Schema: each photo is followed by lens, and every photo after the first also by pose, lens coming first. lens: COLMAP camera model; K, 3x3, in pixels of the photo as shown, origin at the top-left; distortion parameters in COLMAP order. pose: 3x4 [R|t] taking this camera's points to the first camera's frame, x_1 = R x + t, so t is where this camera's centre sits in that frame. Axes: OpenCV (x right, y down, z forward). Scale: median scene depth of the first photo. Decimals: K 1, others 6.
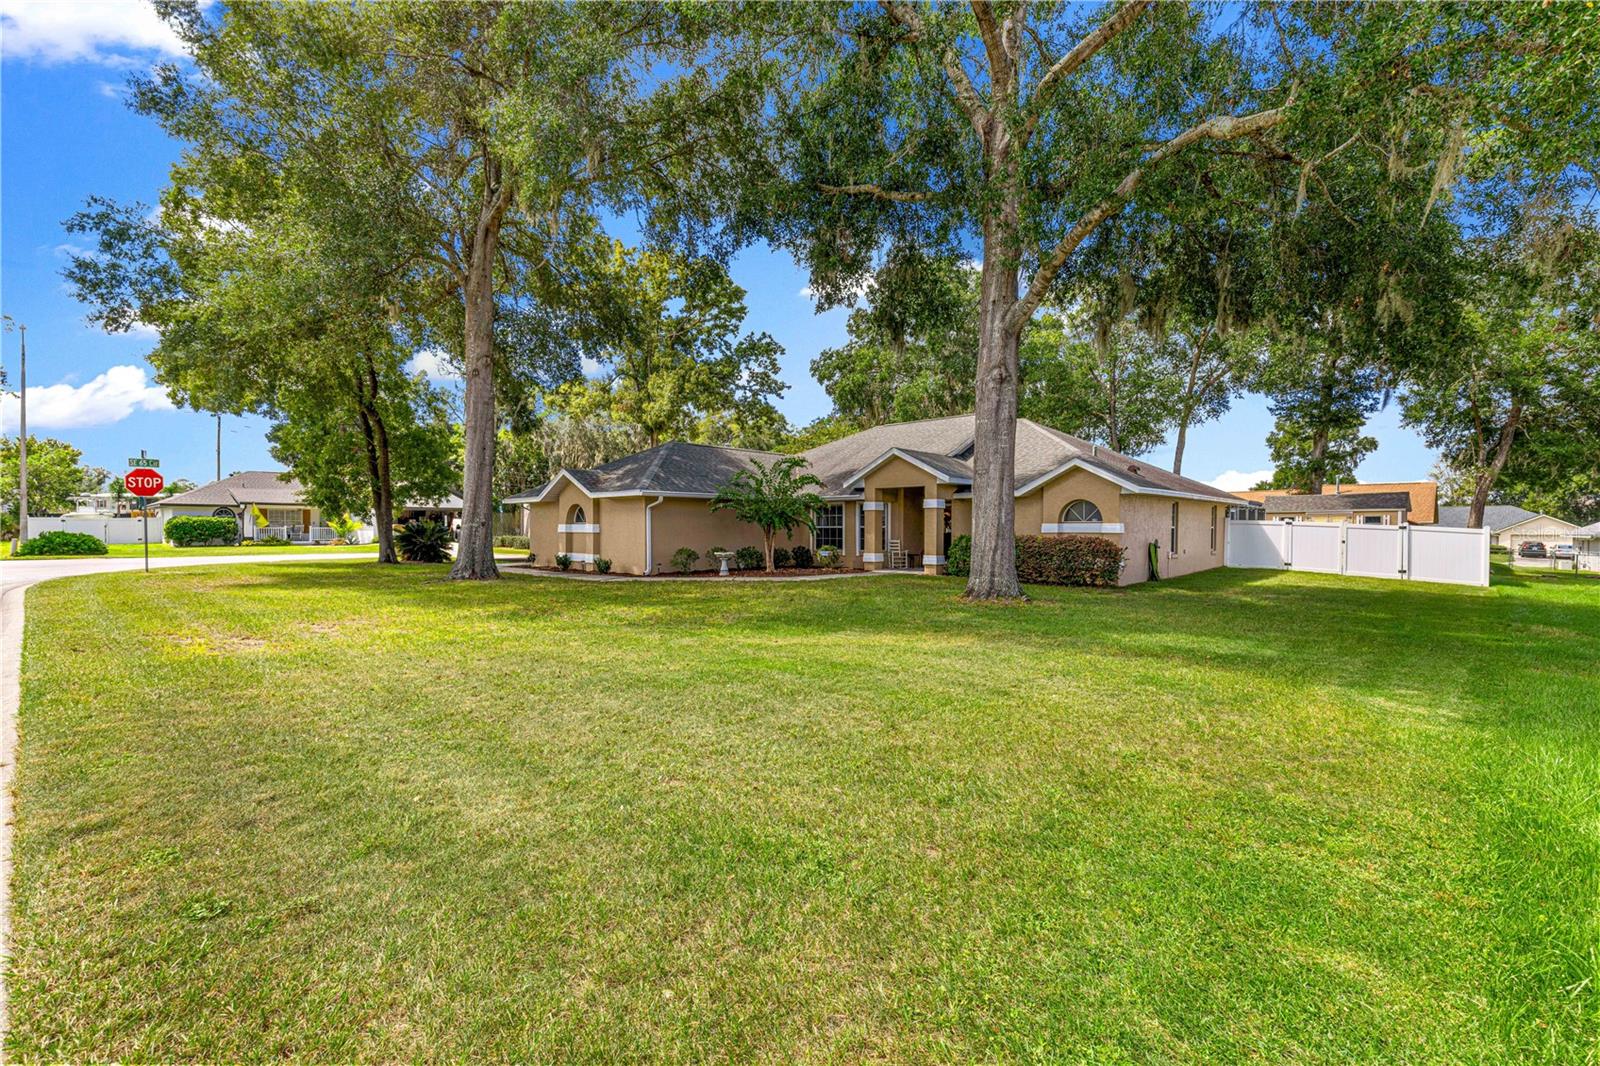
lens RADIAL K [[705.5, 0, 796.2], [0, 705.5, 546.5], [0, 0, 1]] dist [0.140092, 0.000005]
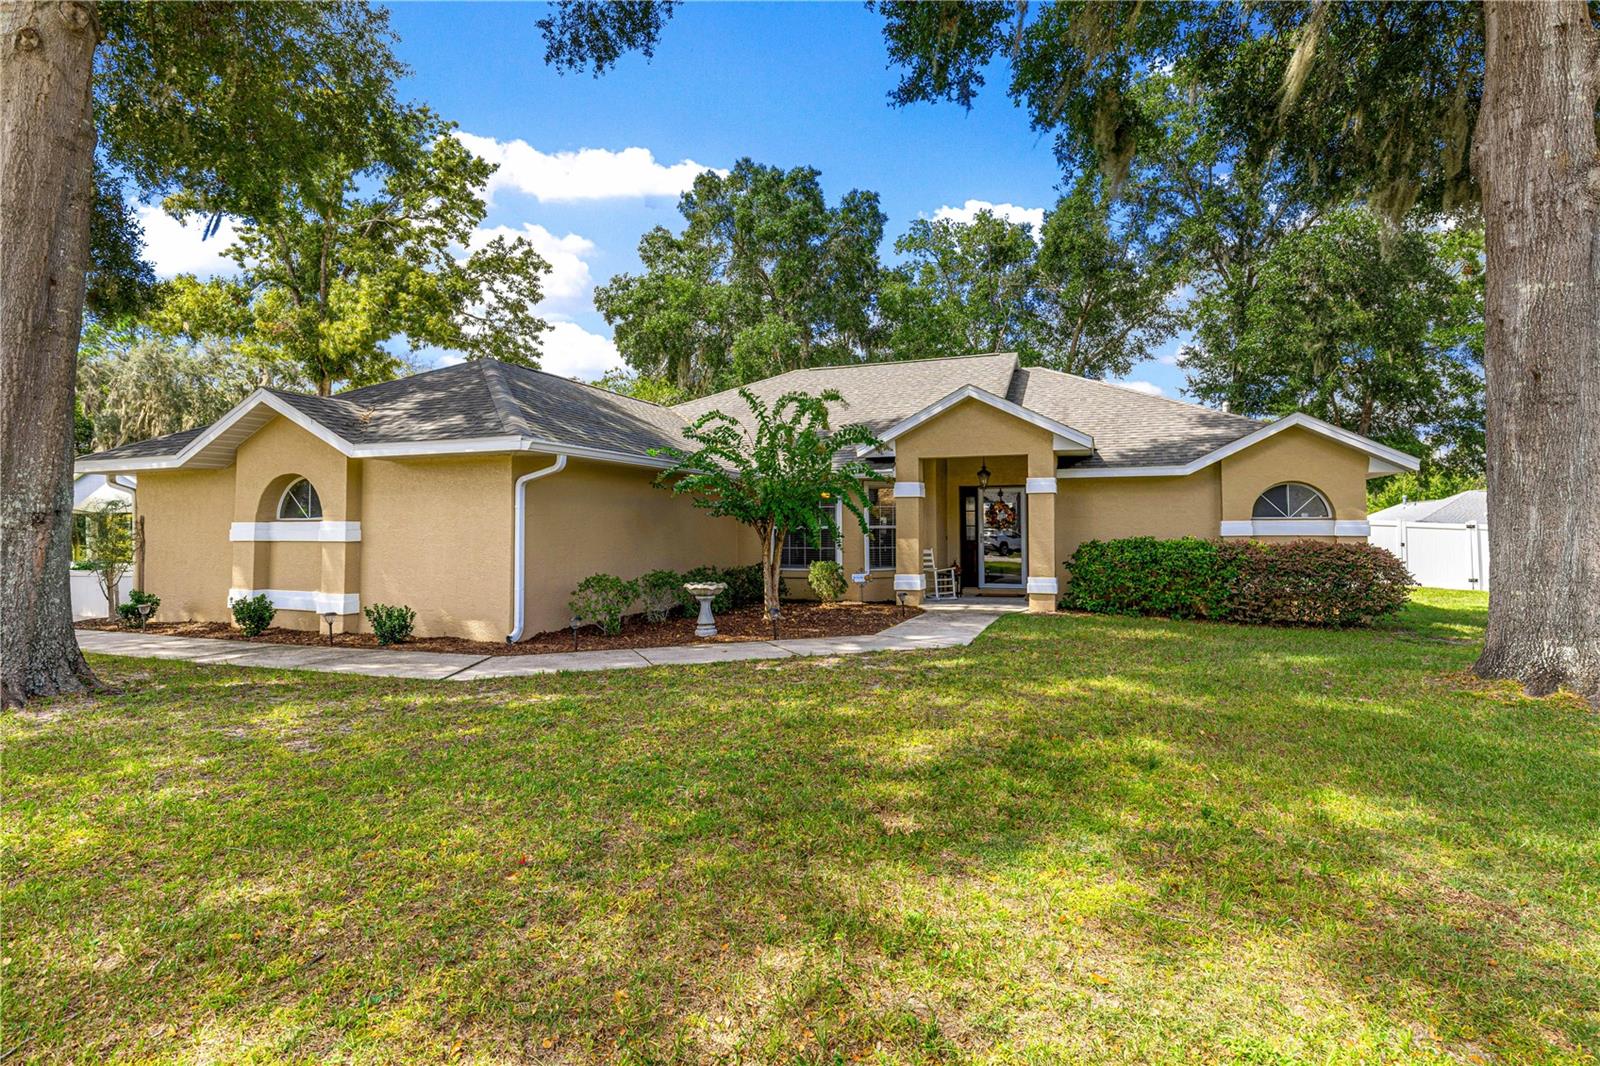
lens RADIAL K [[794.8, 0, 802.5], [0, 794.8, 526.6], [0, 0, 1]] dist [0.005067, 0.001088]
pose [[0.917021, -0.001207, 0.398837, -0.218991], [0.012330, 0.999603, -0.025323, -0.012965], [-0.398648, 0.028140, 0.916672, 0.452942]]
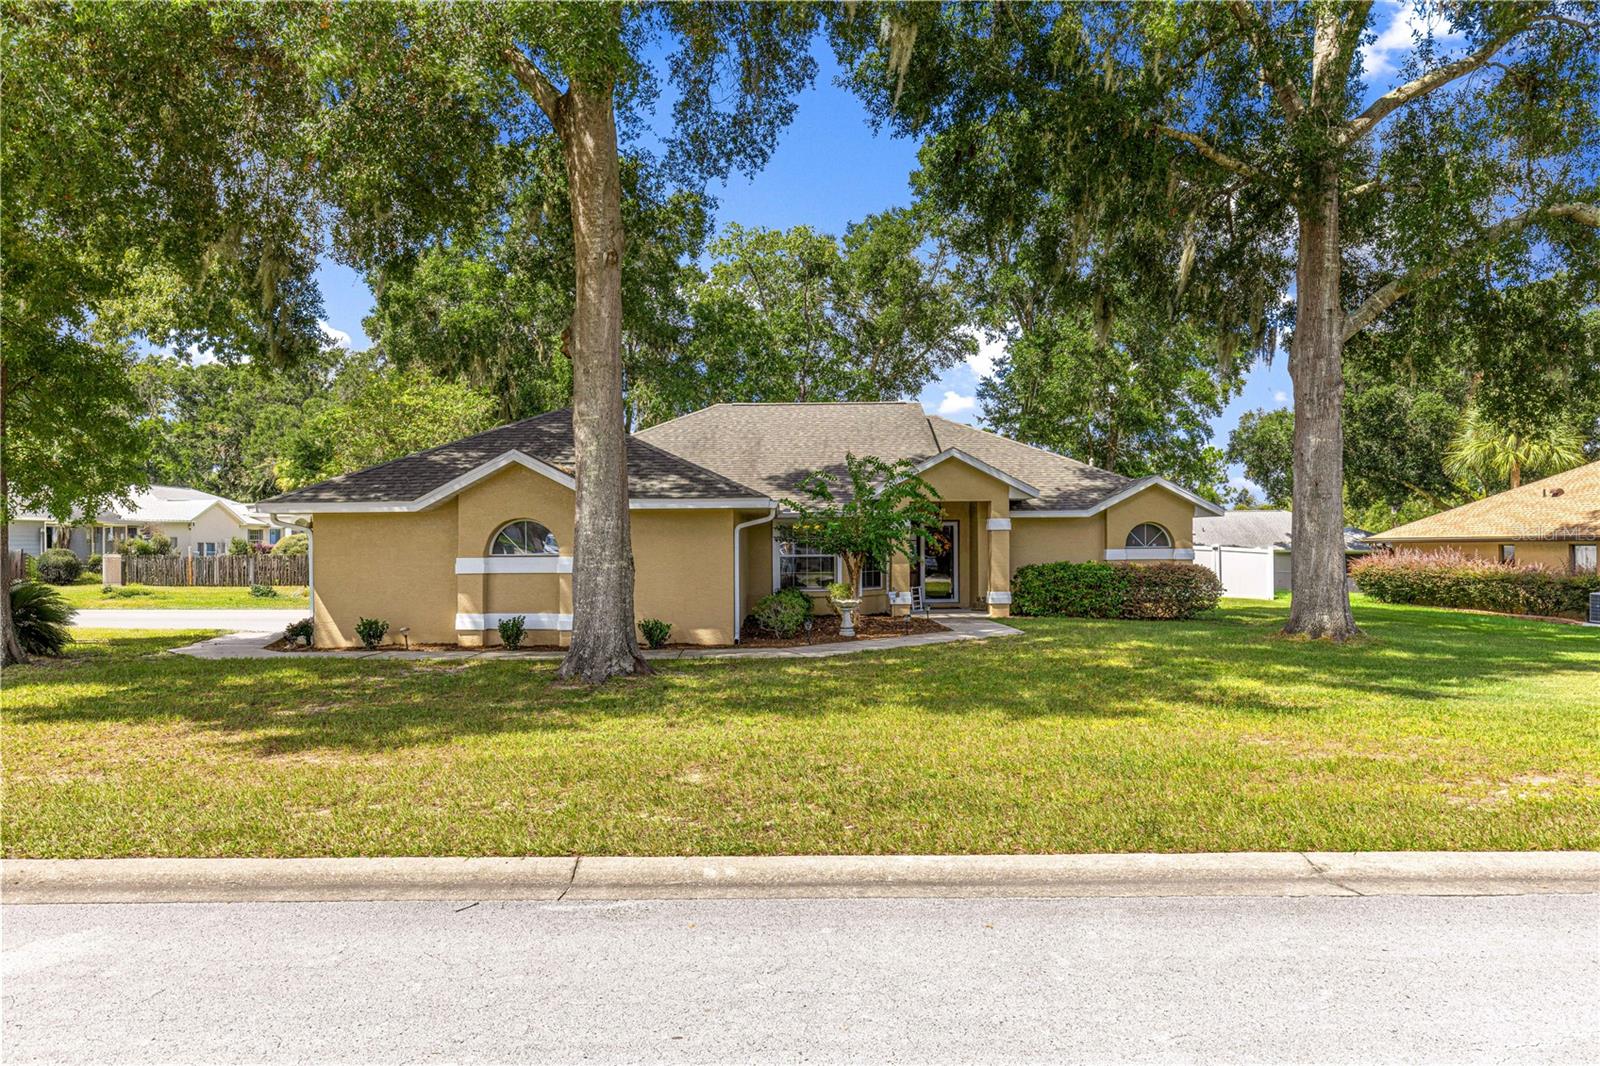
lens RADIAL K [[1032.2, 0, 769.2], [0, 1032.2, 614.8], [0, 0, 1]] dist [-0.000694, -0.000691]
pose [[0.720123, -0.053541, 0.691778, -0.704933], [0.023518, 0.998329, 0.052785, -0.025246], [-0.693448, -0.021743, 0.720178, 0.334245]]
